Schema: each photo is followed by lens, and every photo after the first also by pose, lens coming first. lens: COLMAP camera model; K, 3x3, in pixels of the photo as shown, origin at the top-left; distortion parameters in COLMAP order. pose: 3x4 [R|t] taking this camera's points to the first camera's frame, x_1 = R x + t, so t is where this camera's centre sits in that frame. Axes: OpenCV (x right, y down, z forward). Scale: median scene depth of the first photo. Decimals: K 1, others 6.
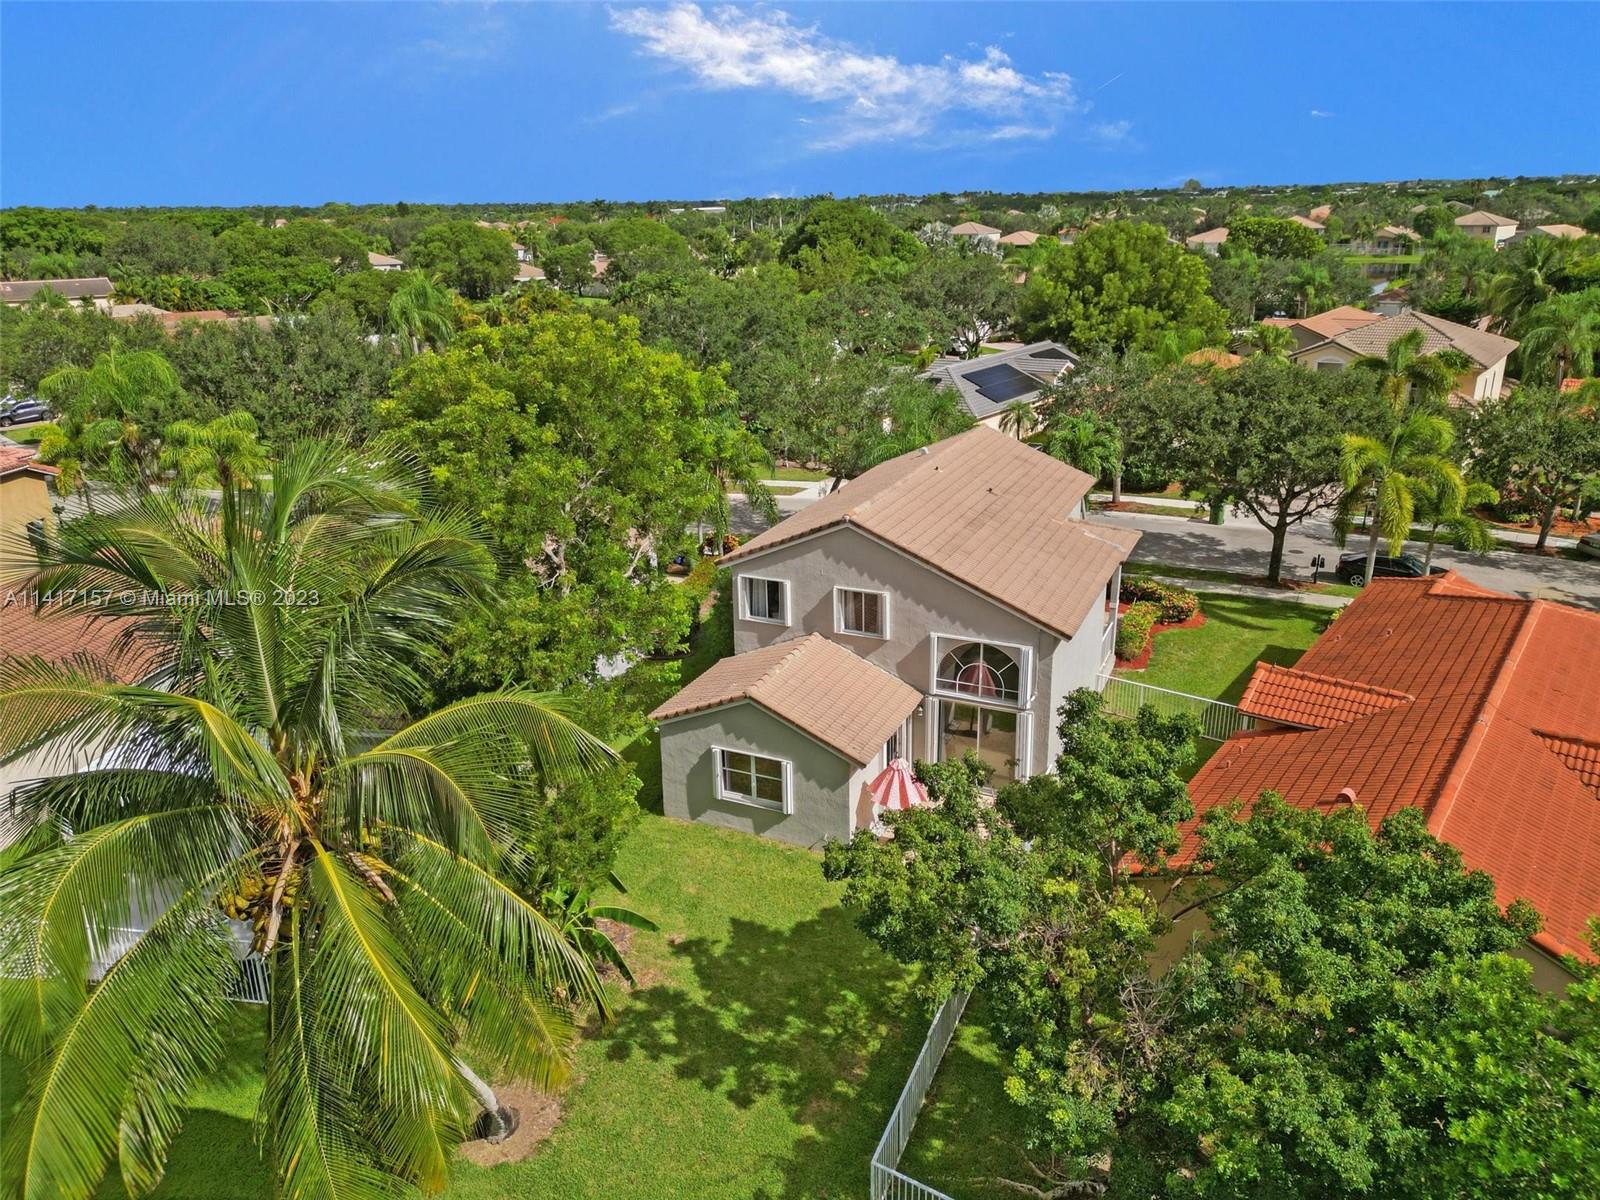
lens RADIAL K [[1153.4, 0, 800.0], [0, 1153.4, 600.0], [0, 0, 1]] dist [0.051030, -0.030046]
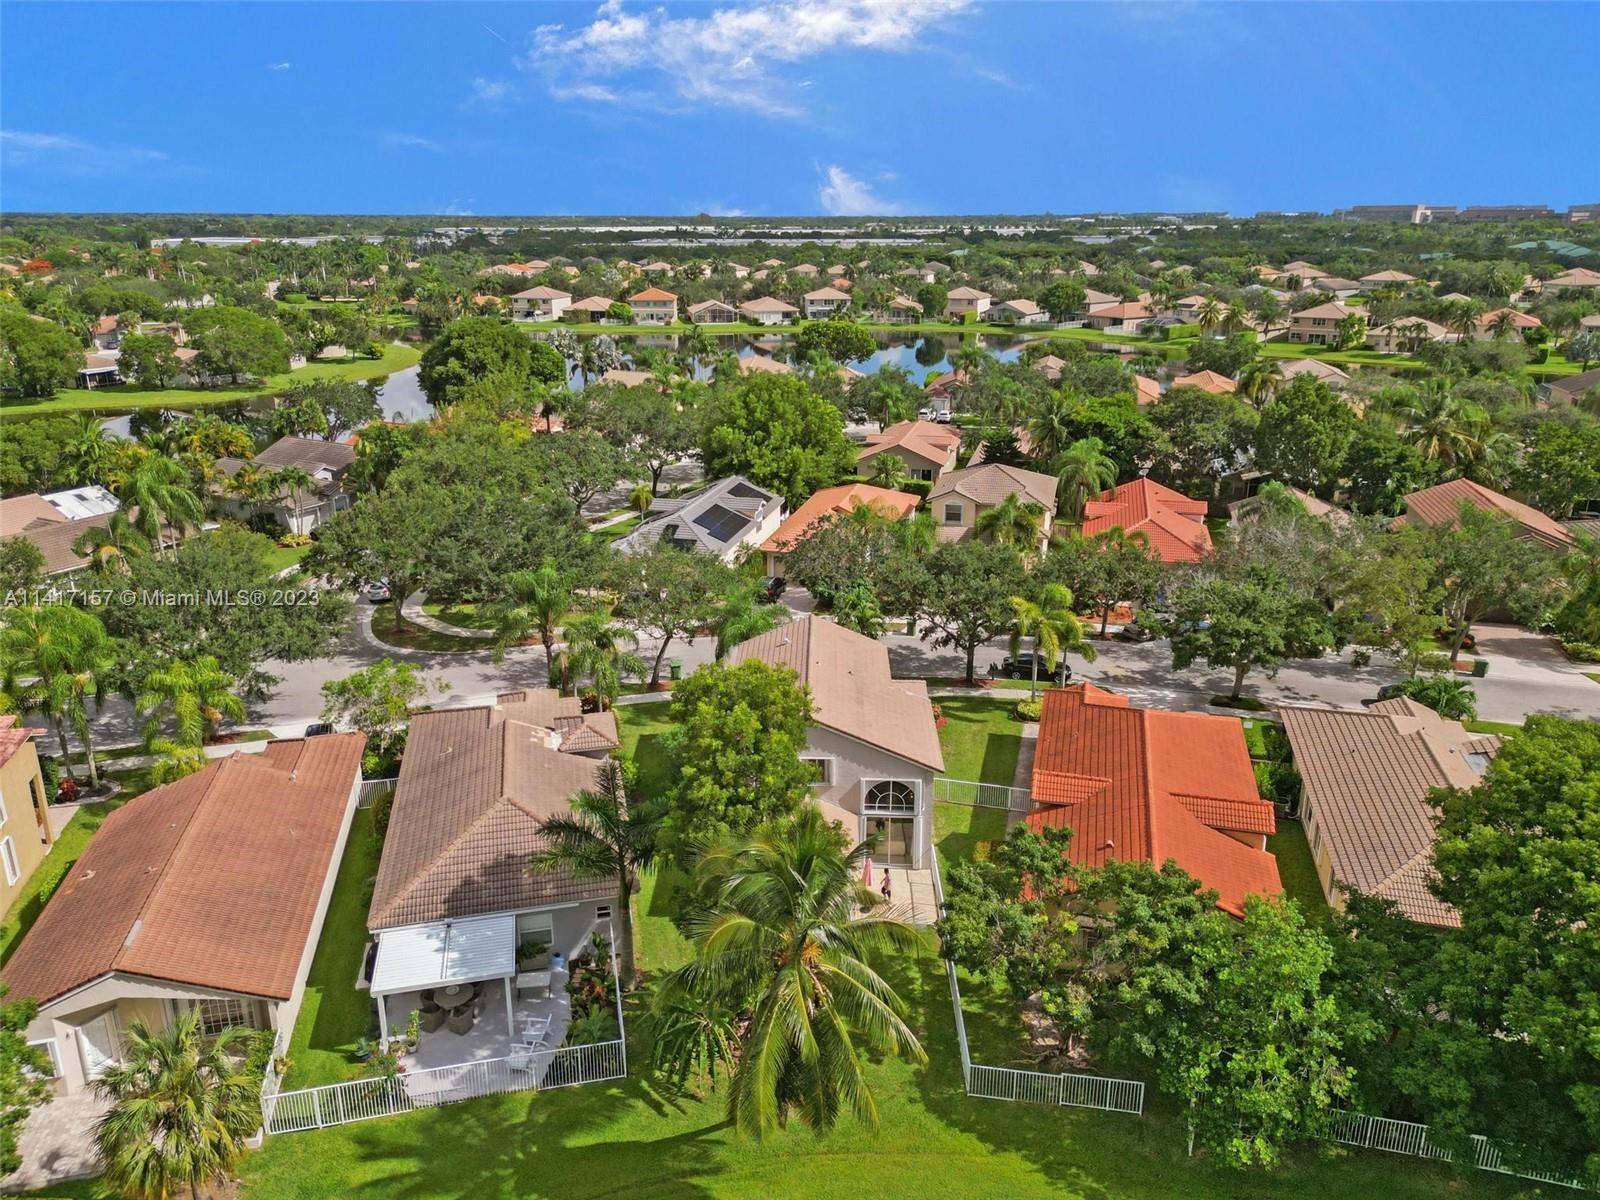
lens RADIAL K [[1179.1, 0, 804.2], [0, 1179.1, 559.1], [0, 0, 1]] dist [0.061412, 0.000396]
pose [[0.921615, -0.088398, 0.377903, -0.439871], [0.107215, 0.993813, -0.029001, -0.186472], [-0.373001, 0.067245, 0.925391, -0.441943]]
